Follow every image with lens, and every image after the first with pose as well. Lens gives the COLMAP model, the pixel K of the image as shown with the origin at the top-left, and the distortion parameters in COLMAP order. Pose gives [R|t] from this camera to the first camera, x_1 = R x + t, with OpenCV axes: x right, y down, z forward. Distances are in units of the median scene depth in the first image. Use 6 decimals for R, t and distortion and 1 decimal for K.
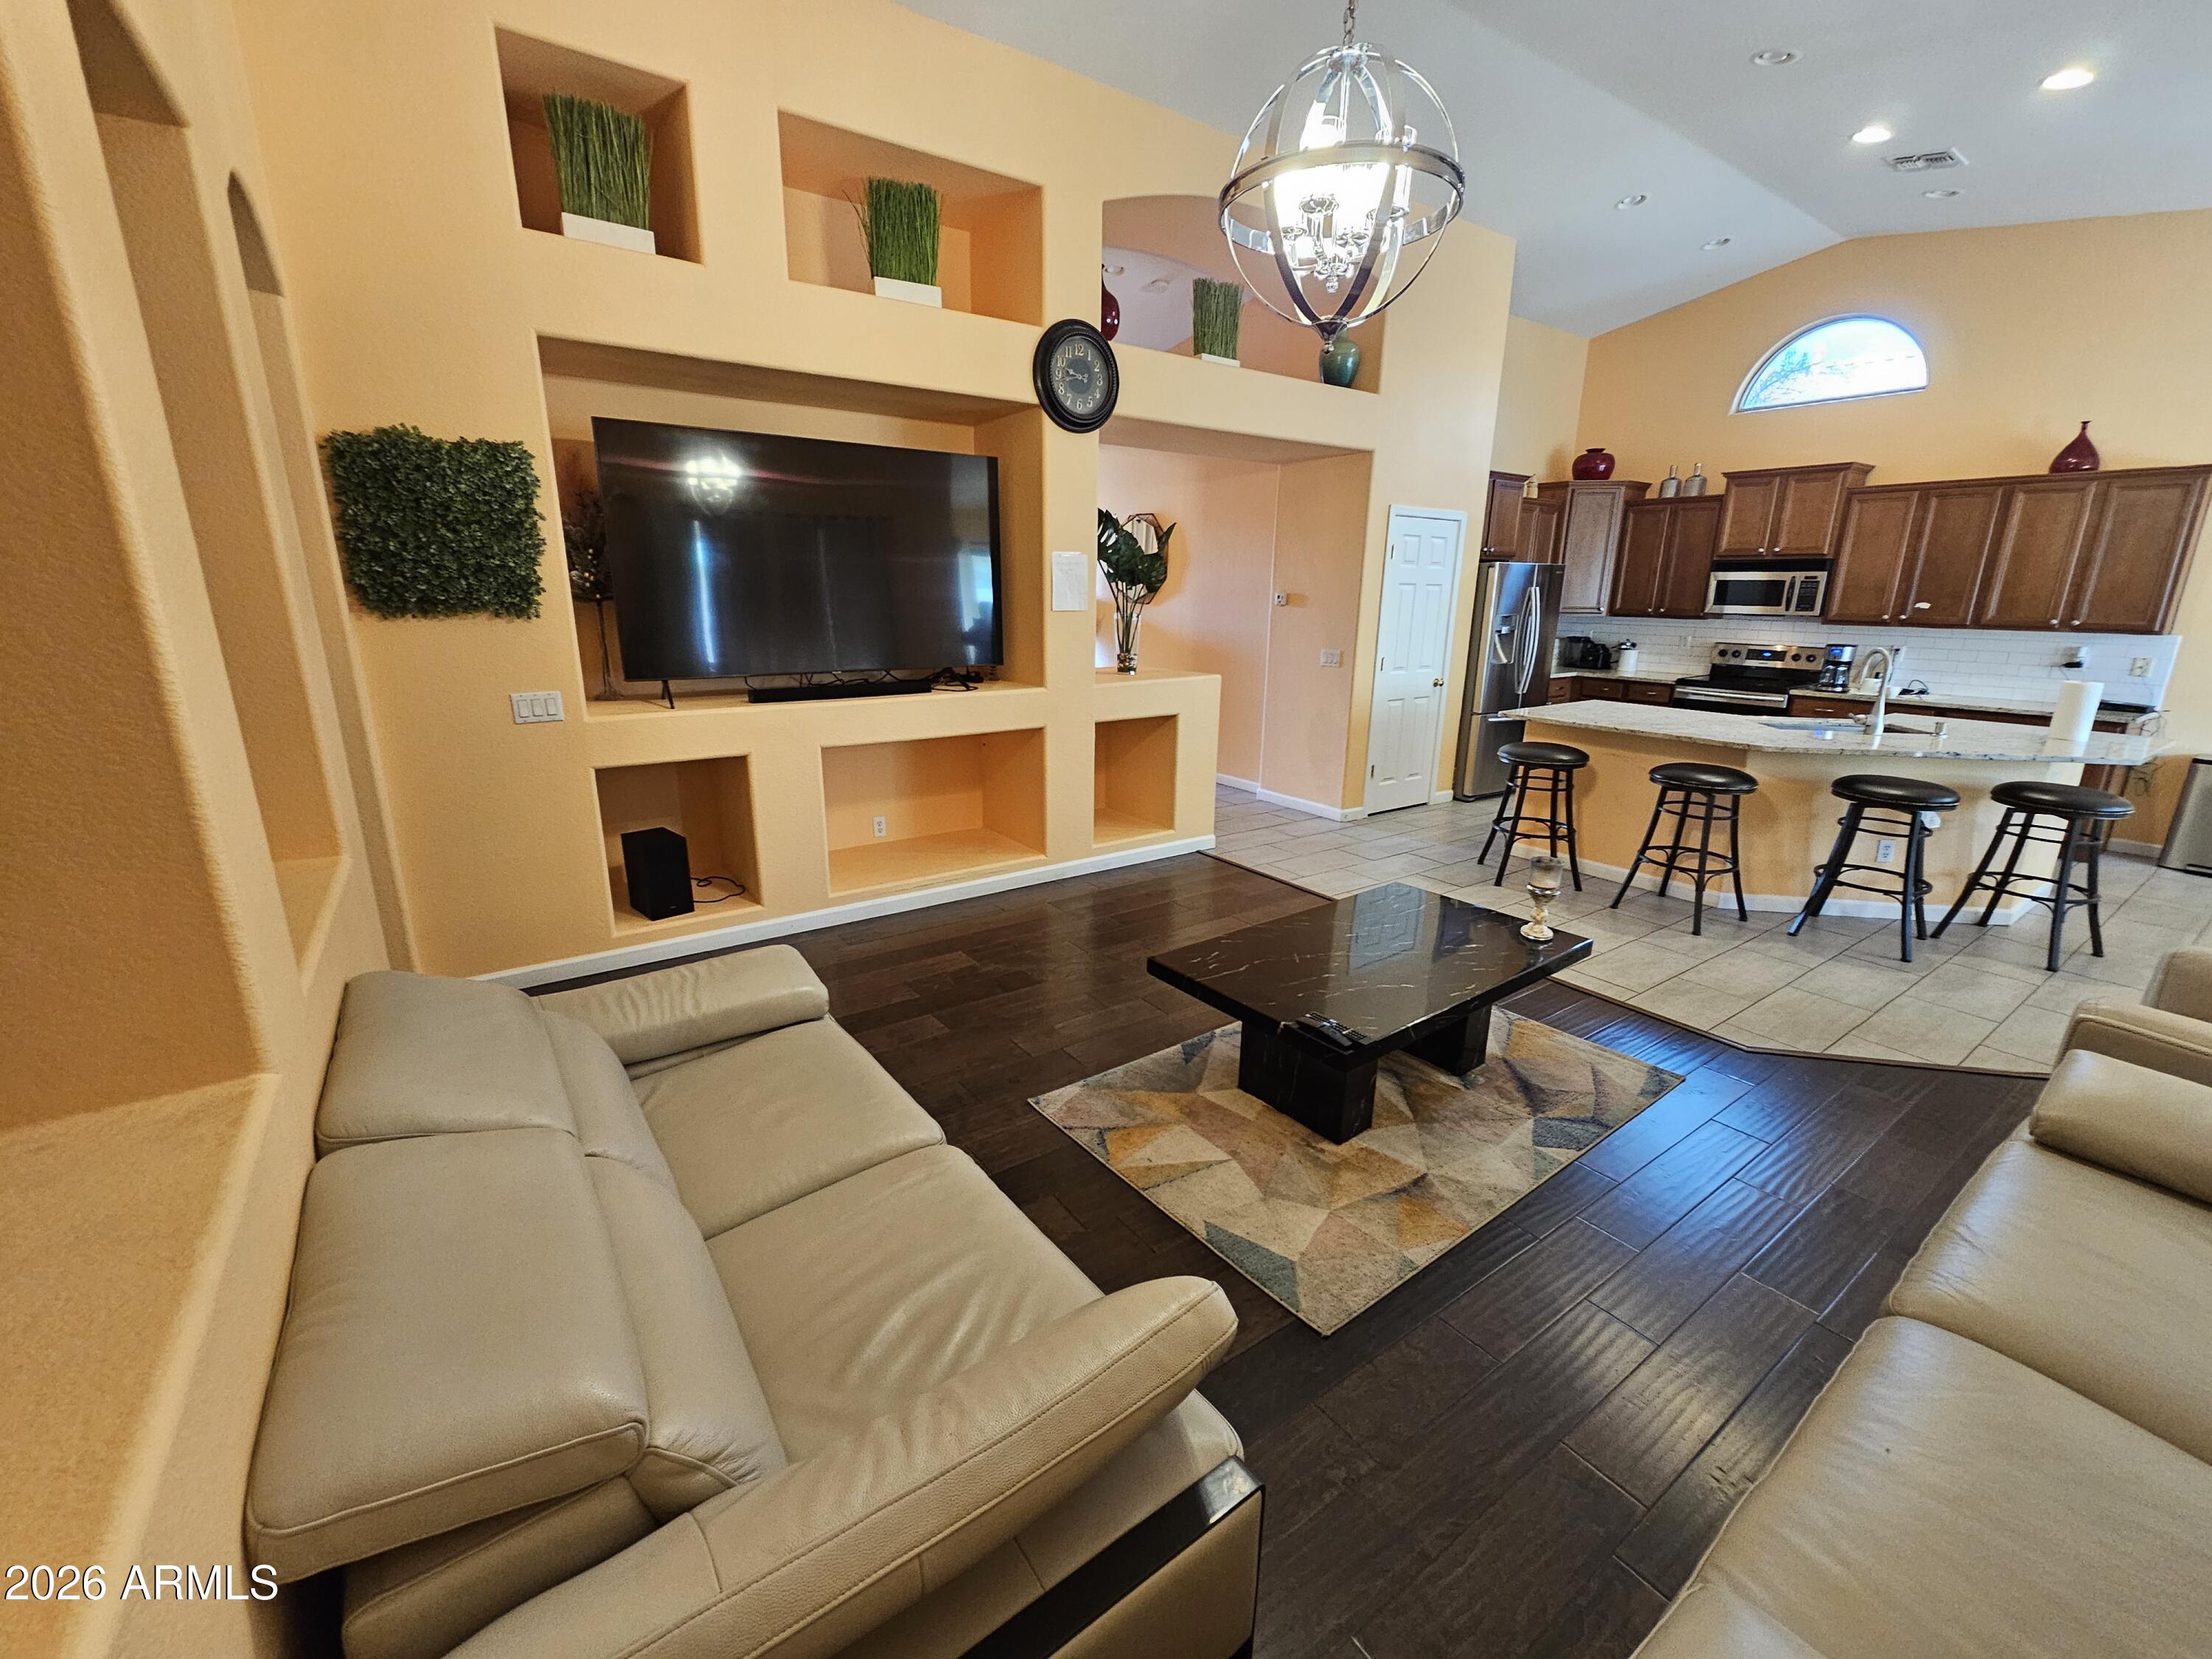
lens RADIAL K [[911.8, 0, 1106.0], [0, 911.8, 829.5], [0, 0, 1]] dist [-0.000951, -0.000743]
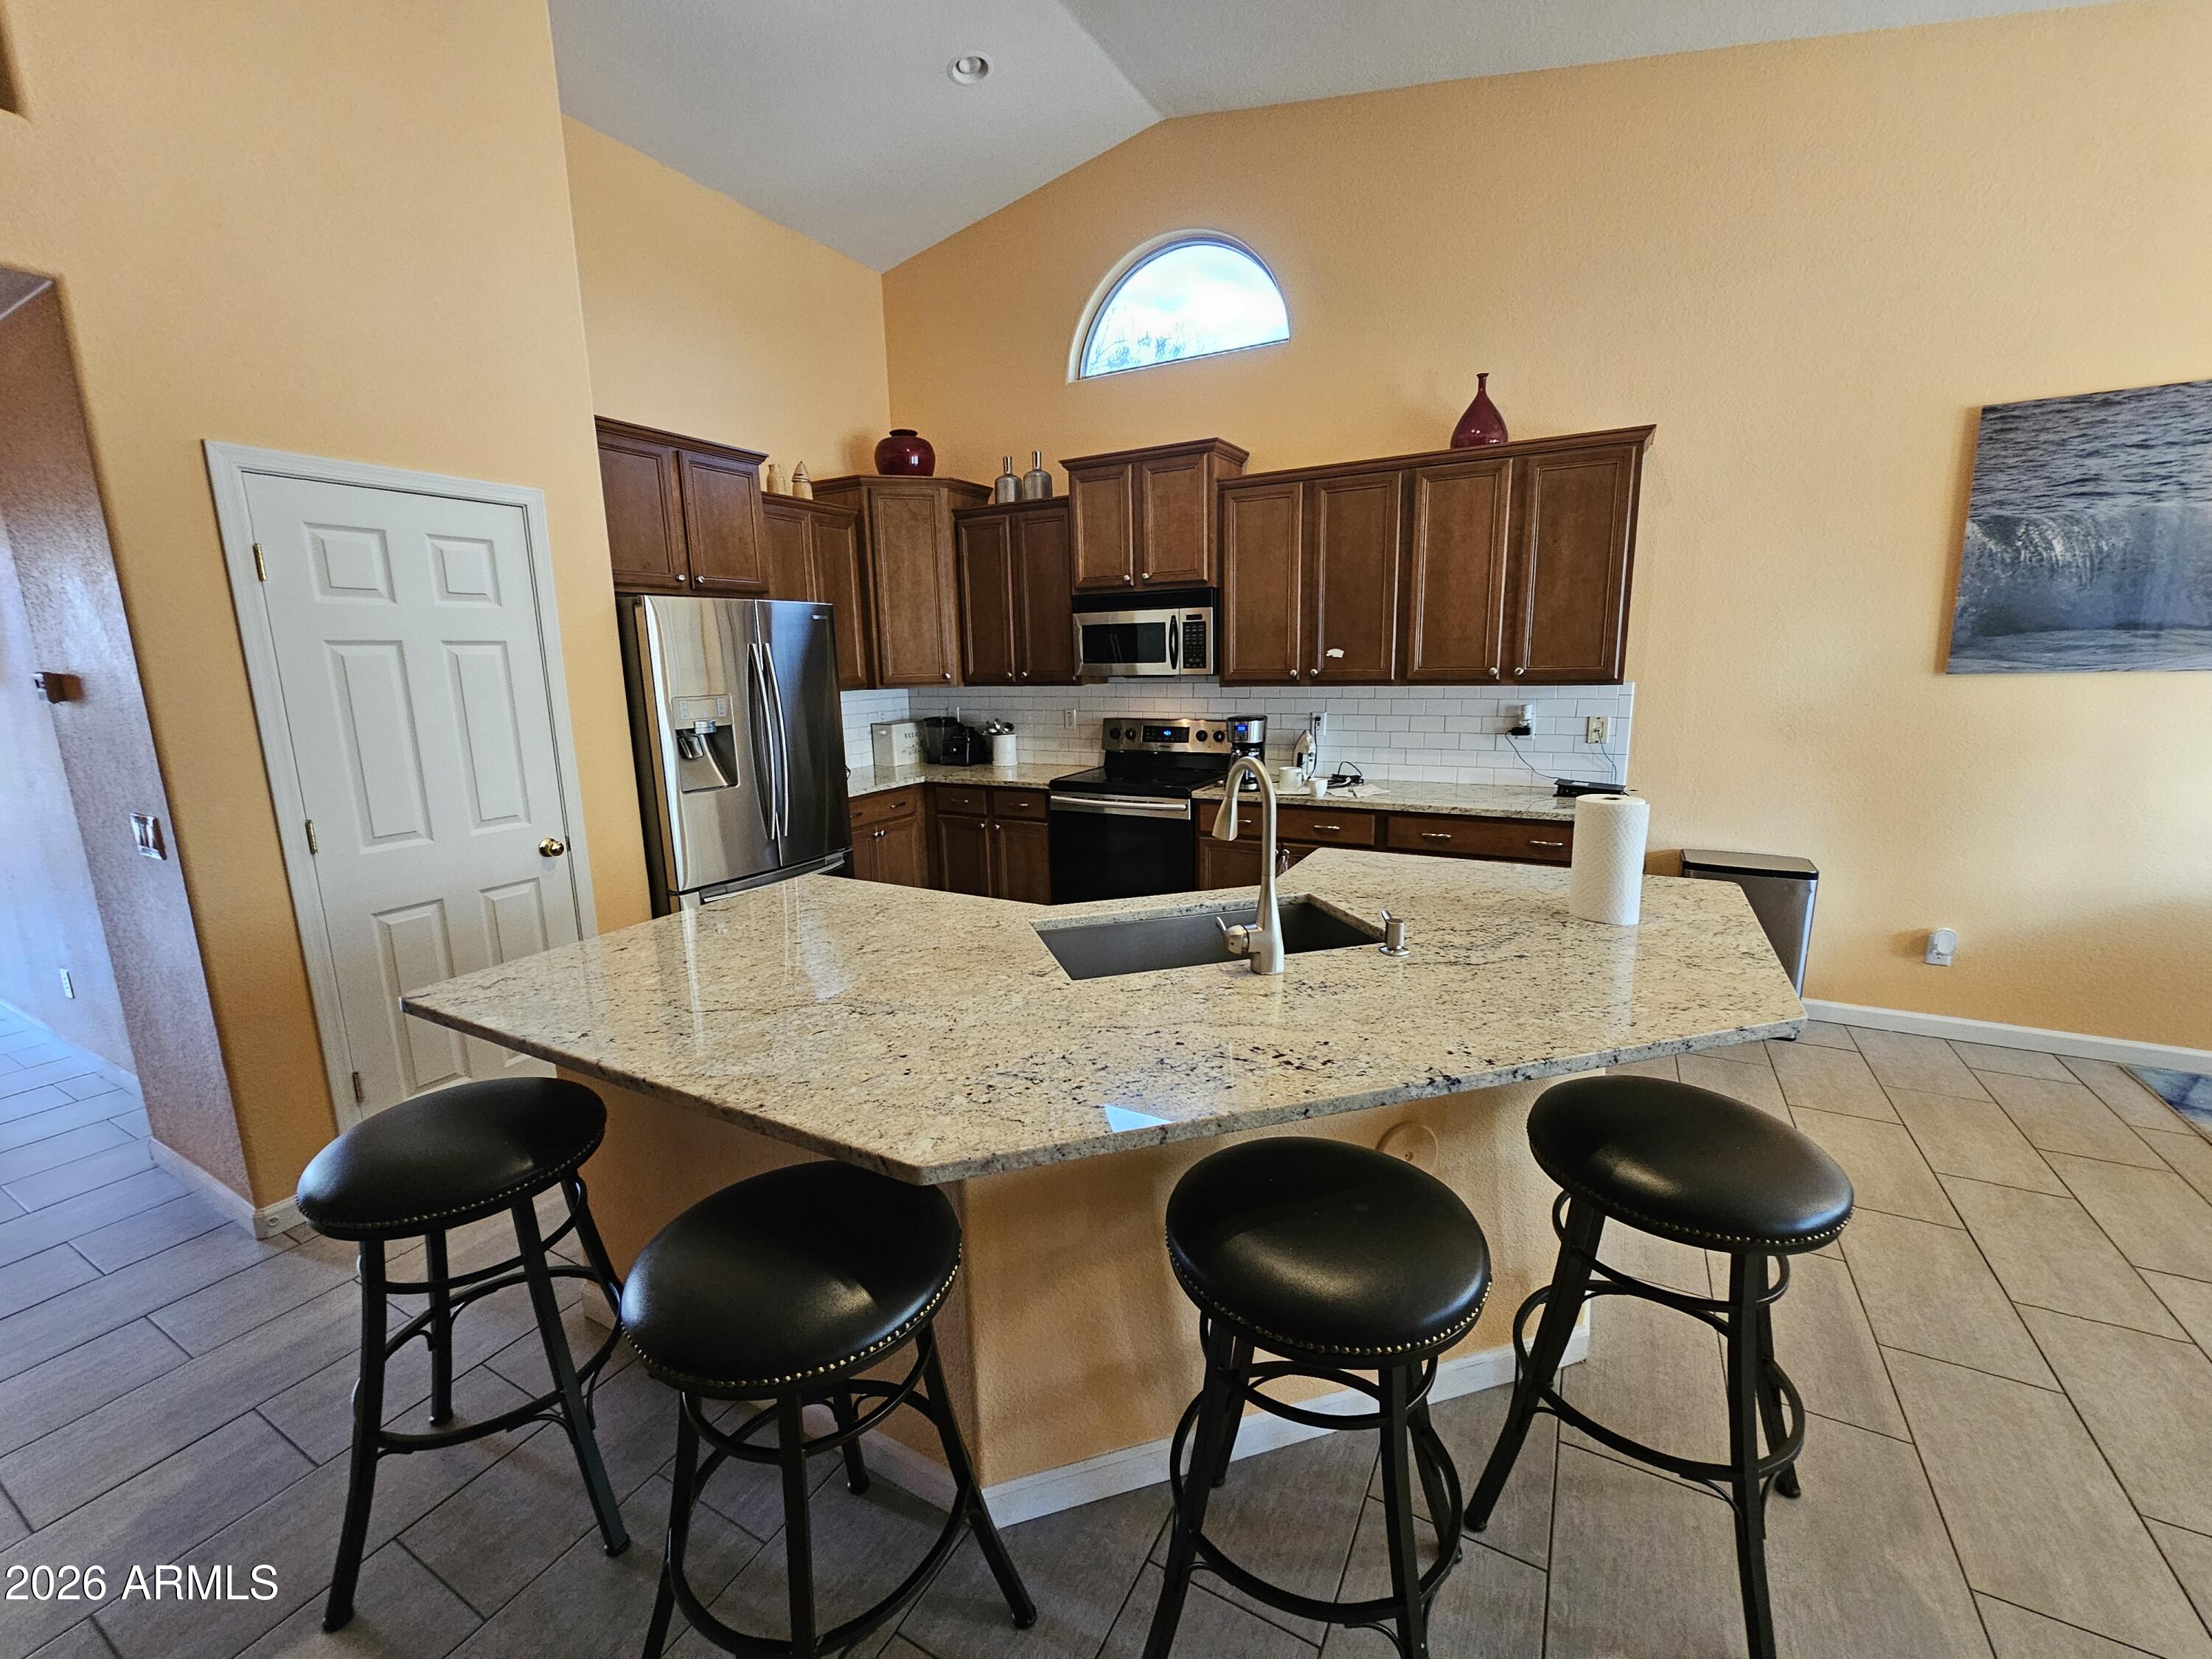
lens RADIAL K [[904.7, 0, 1107.4], [0, 904.7, 825.5], [0, 0, 1]] dist [-0.003746, 0.002341]
pose [[0.897816, -0.111696, 0.425970, 0.469613], [0.143995, 0.988588, -0.044275, -0.121125], [-0.416163, 0.101088, 0.903653, 0.504311]]
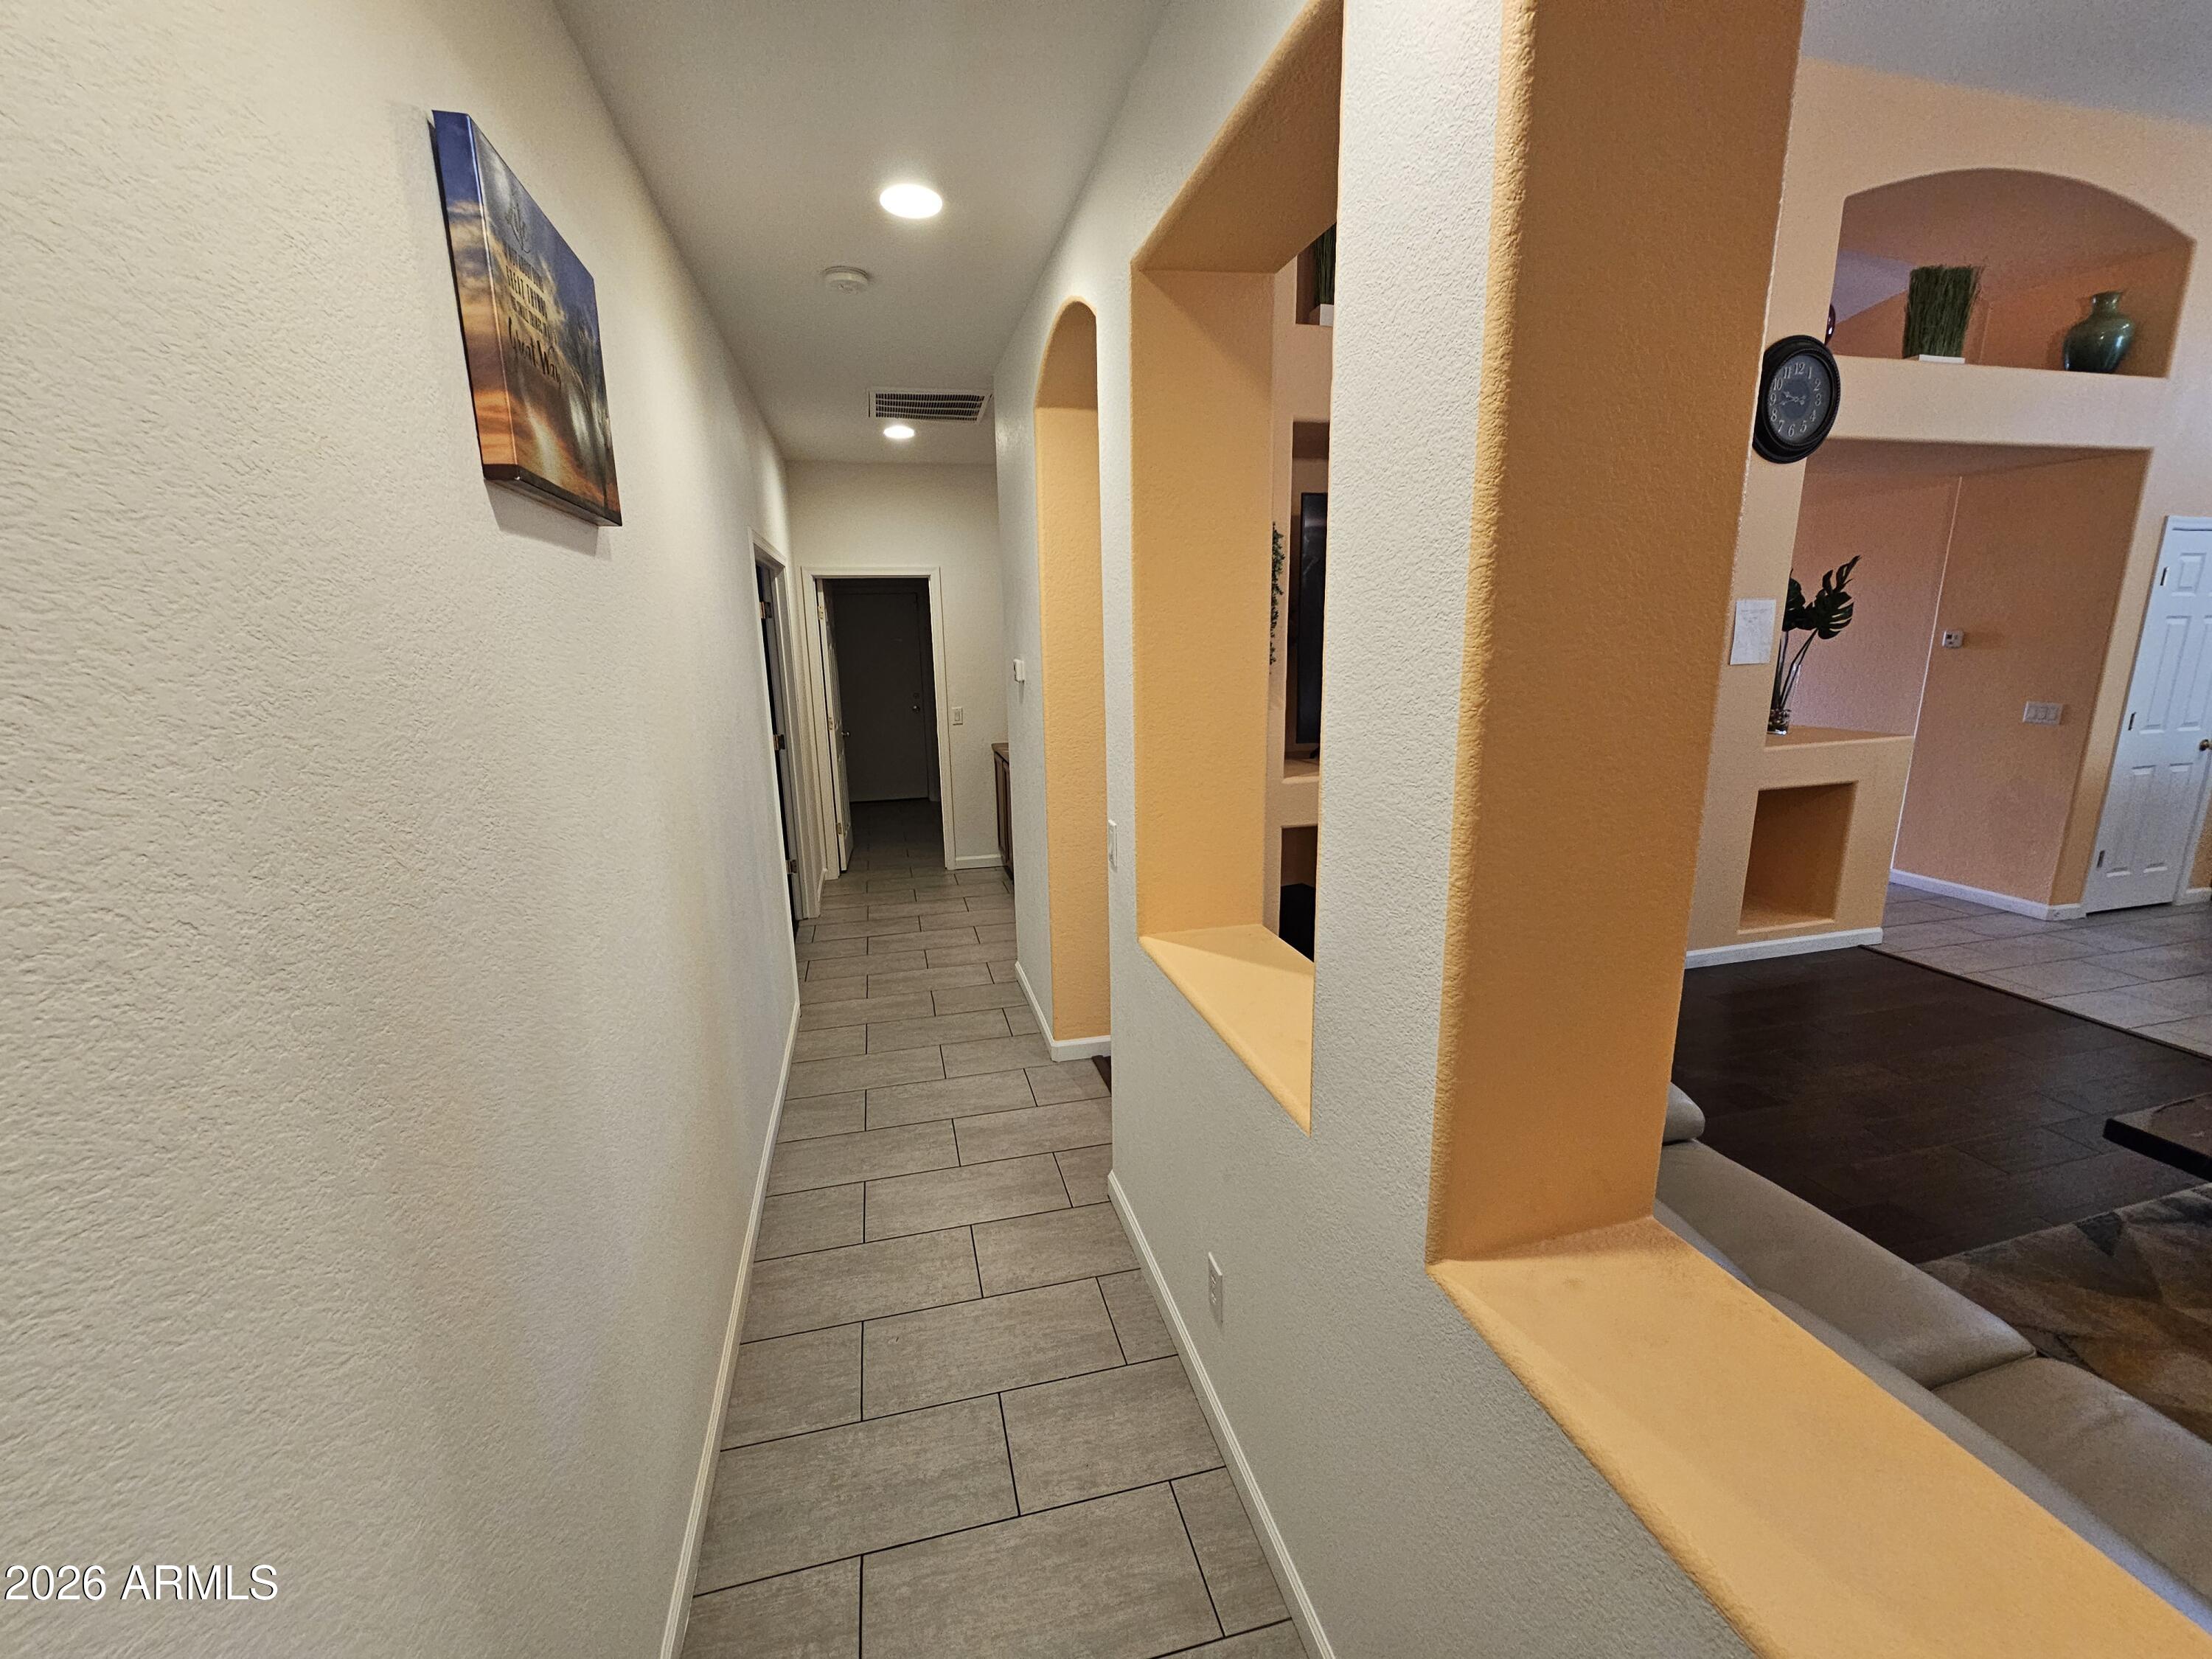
lens RADIAL K [[904.7, 0, 1107.4], [0, 904.7, 825.5], [0, 0, 1]] dist [-0.003746, 0.002341]
pose [[0.930319, 0.049488, -0.363398, -0.222577], [-0.066531, 0.997187, -0.034524, -0.010647], [0.360668, 0.056295, 0.930994, -0.015610]]
